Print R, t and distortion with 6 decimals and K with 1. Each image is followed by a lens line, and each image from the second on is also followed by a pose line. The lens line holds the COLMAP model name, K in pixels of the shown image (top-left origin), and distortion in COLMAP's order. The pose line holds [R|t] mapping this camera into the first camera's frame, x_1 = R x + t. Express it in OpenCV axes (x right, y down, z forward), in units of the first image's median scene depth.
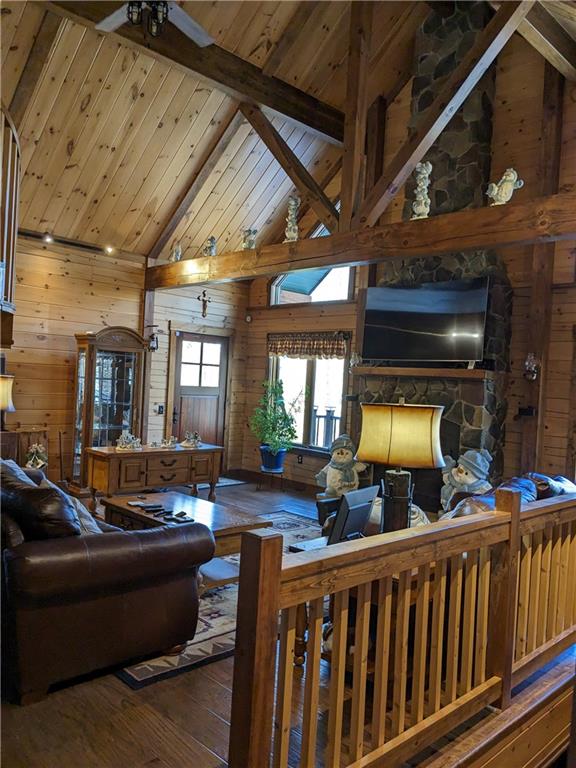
lens RADIAL K [[587.4, 0, 288.0], [0, 587.4, 384.0], [0, 0, 1]] dist [0.028005, -0.006228]
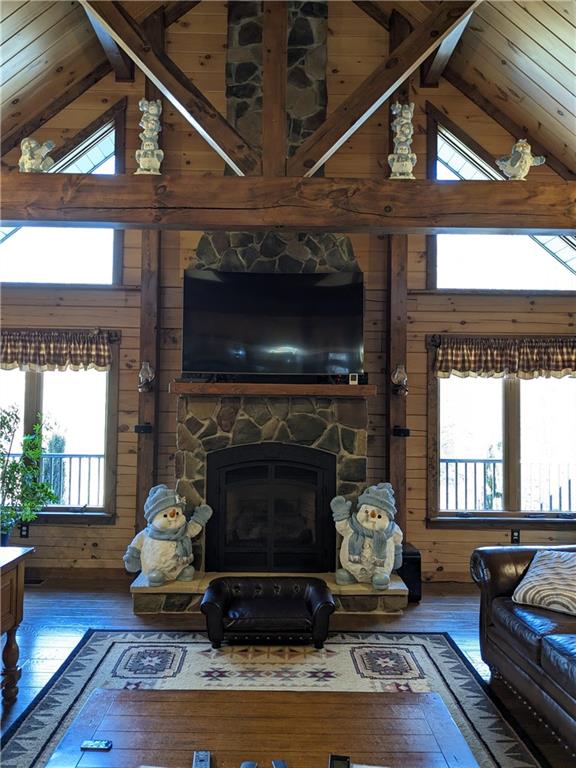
lens RADIAL K [[587.4, 0, 288.0], [0, 587.4, 384.0], [0, 0, 1]] dist [0.028005, -0.006228]
pose [[0.710833, -0.020133, 0.703073, -0.315250], [0.028654, 0.999589, -0.000346, -0.028094], [-0.702777, 0.020392, 0.711118, 0.482957]]
